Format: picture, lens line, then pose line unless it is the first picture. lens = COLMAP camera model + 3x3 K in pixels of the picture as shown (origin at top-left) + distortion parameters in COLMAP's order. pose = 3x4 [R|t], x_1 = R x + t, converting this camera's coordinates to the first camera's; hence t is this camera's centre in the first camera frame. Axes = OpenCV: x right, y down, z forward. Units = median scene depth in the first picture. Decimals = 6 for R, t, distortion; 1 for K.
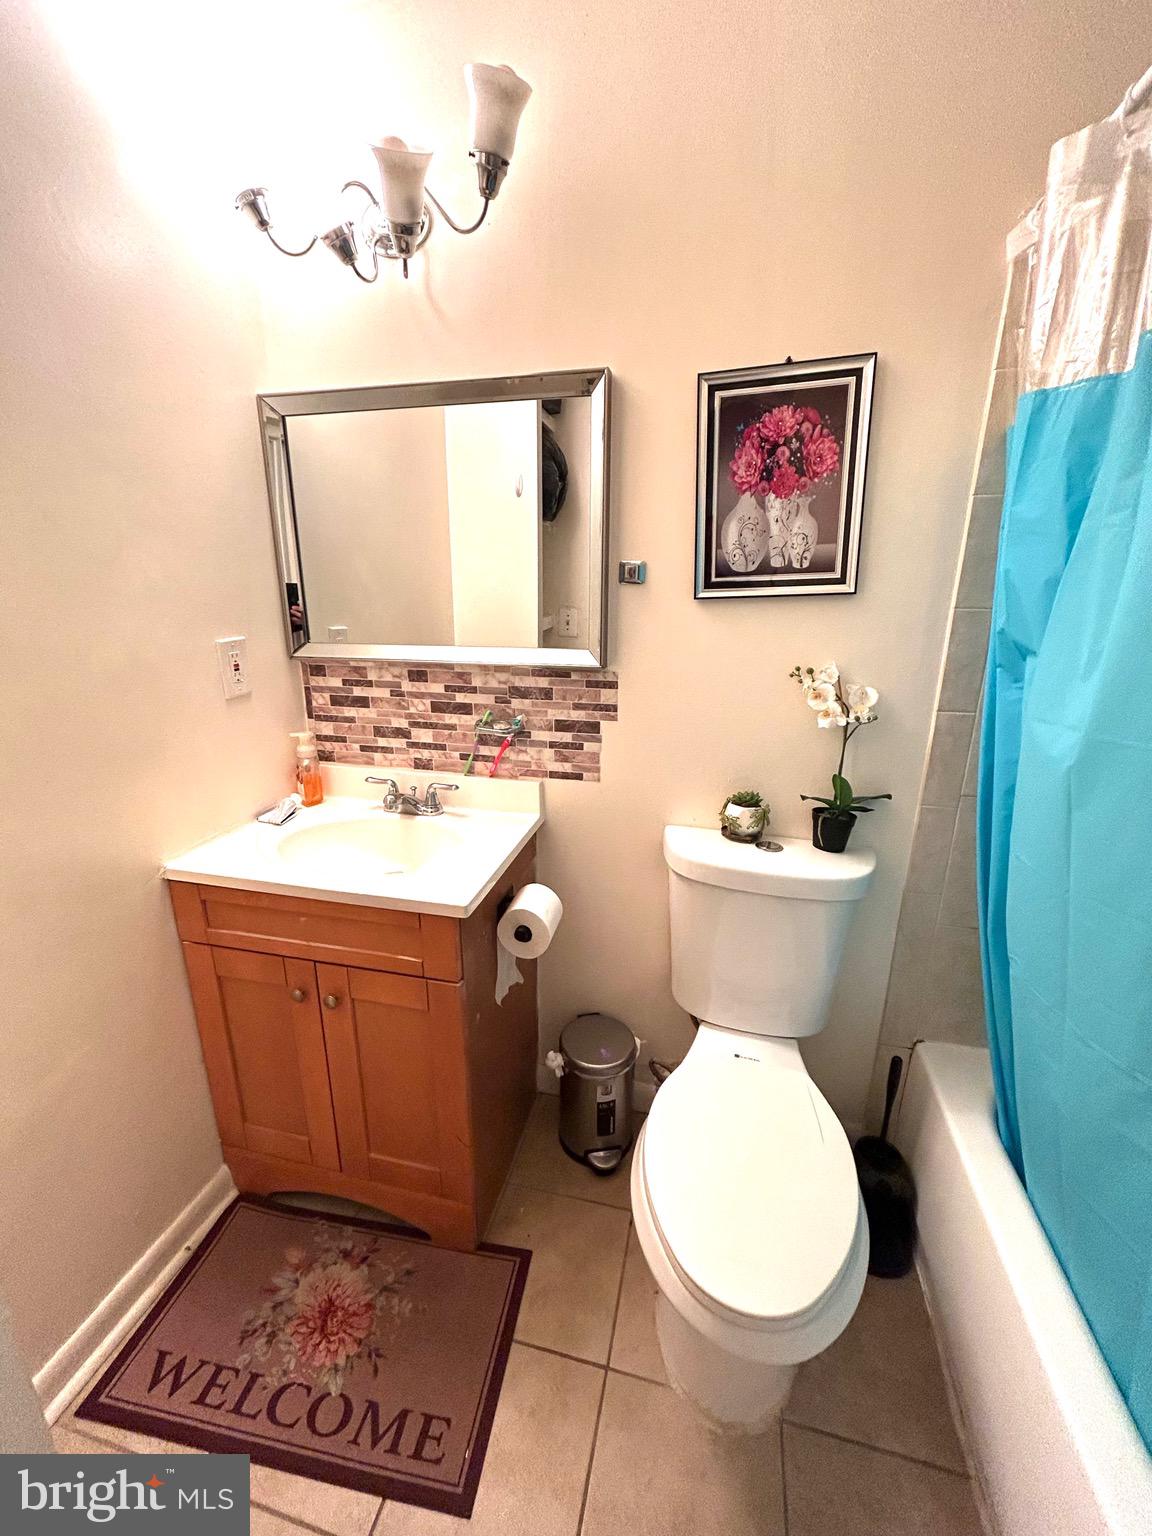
lens RADIAL K [[616.0, 0, 576.1], [0, 616.0, 766.1], [0, 0, 1]] dist [-0.003540, 0.001426]
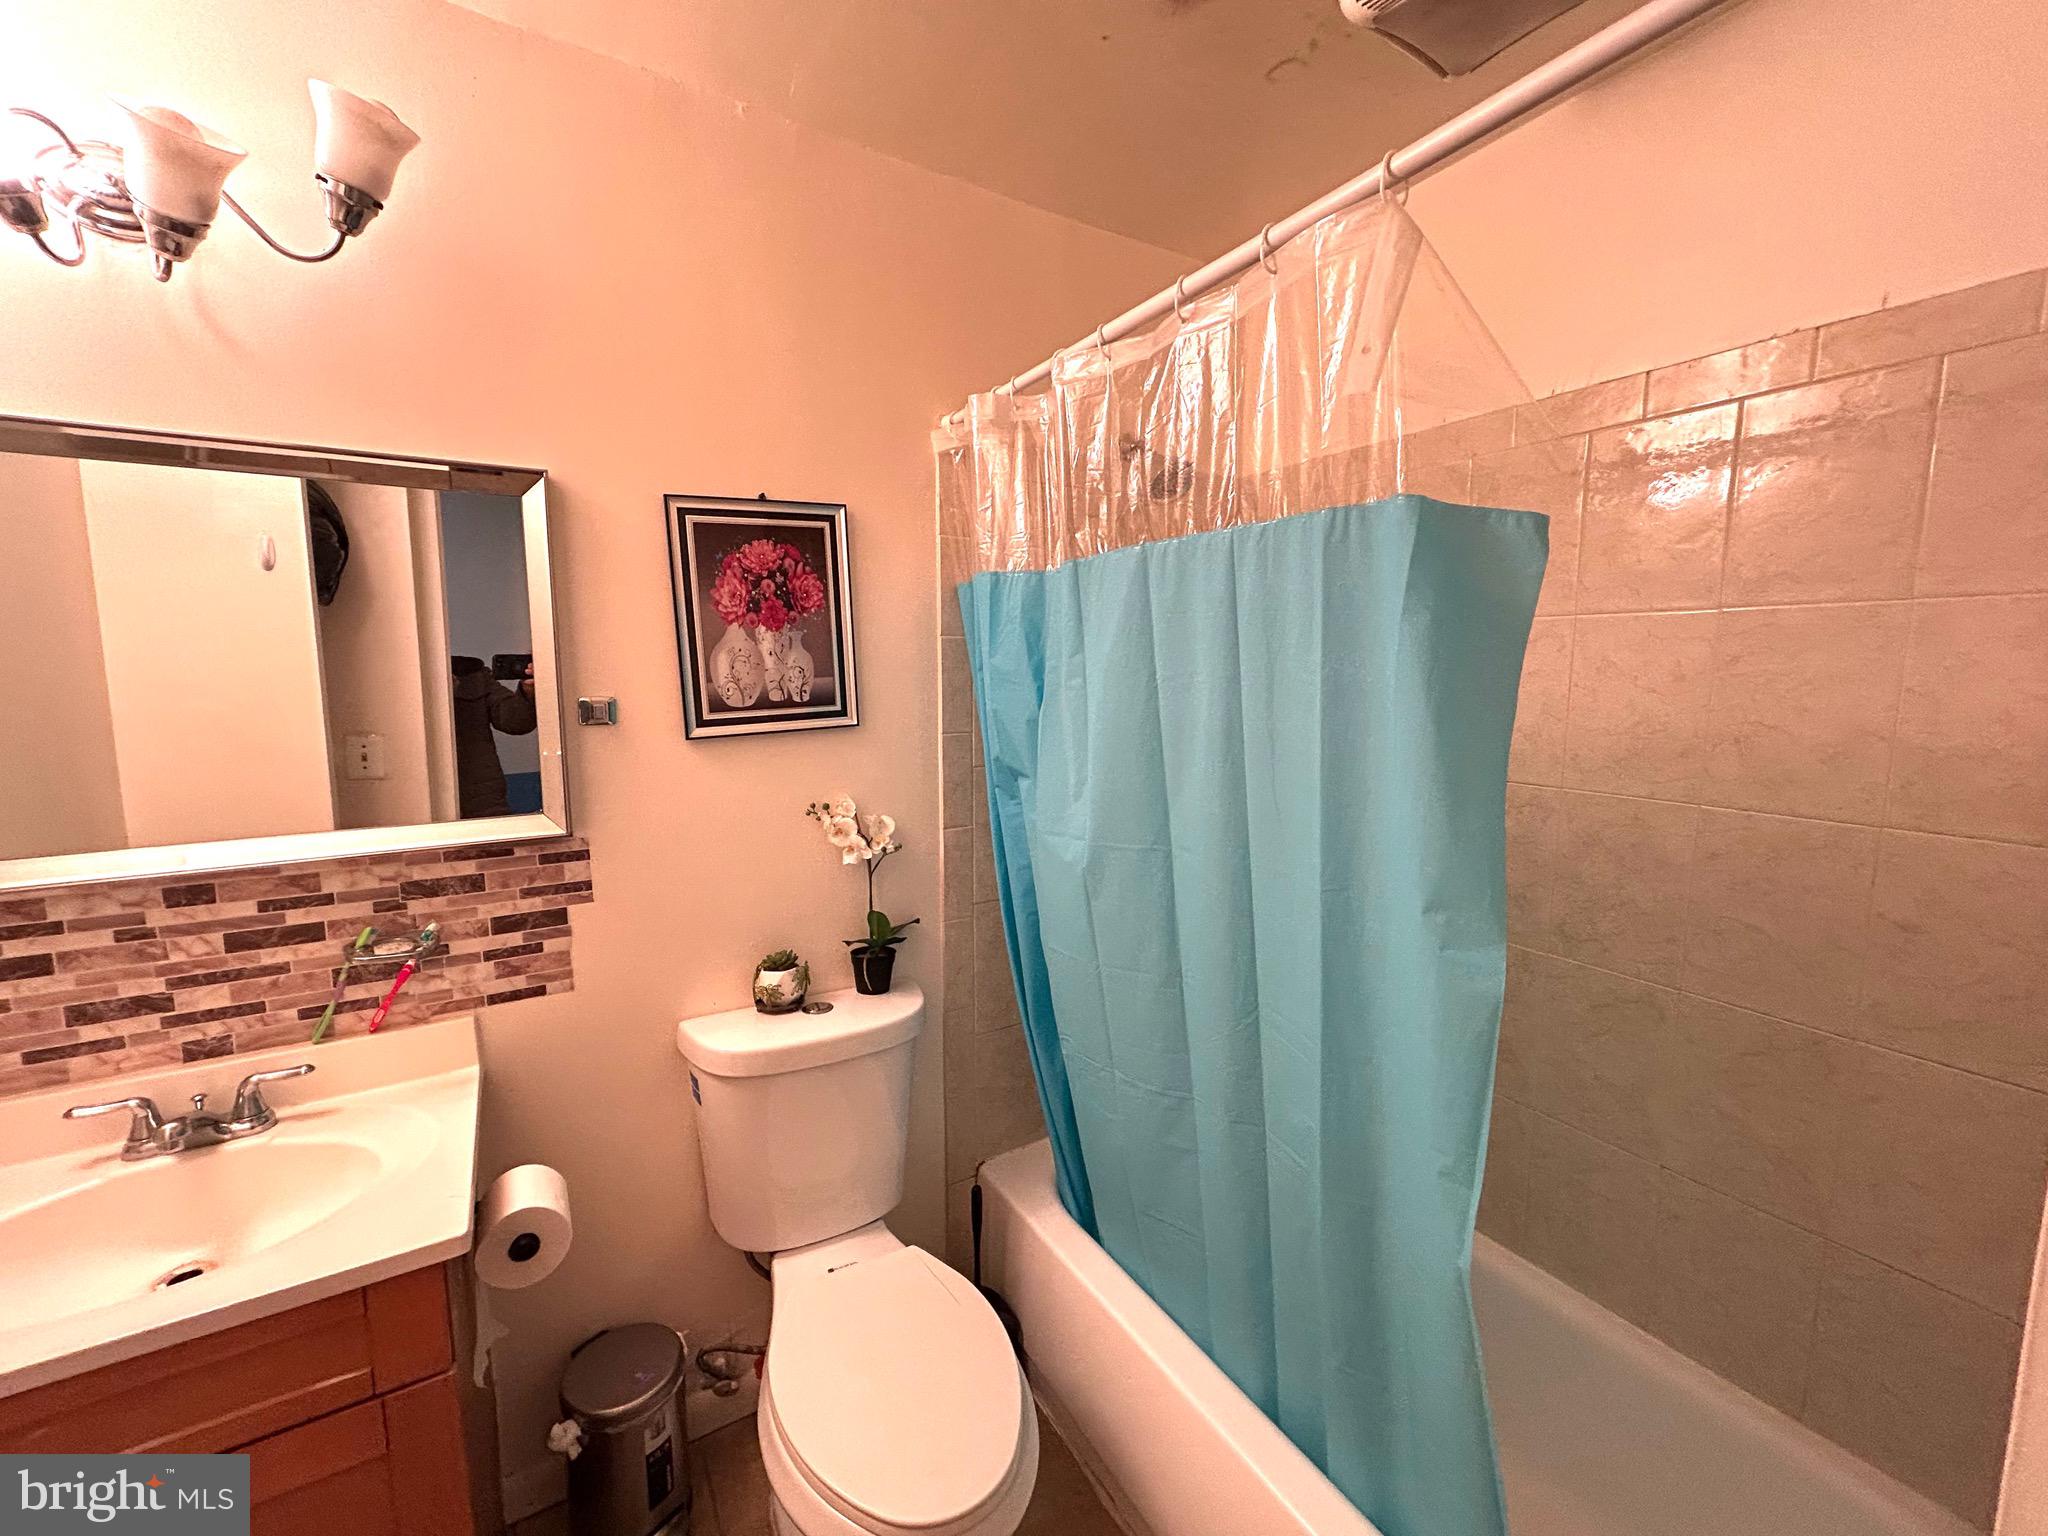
lens RADIAL K [[821.4, 0, 1020.4], [0, 821.4, 763.8], [0, 0, 1]] dist [-0.003540, 0.001426]
pose [[0.713515, -0.091749, 0.694607, -0.261339], [0.200948, 0.976537, -0.077430, -0.060866], [-0.671205, 0.194827, 0.715211, -0.097247]]
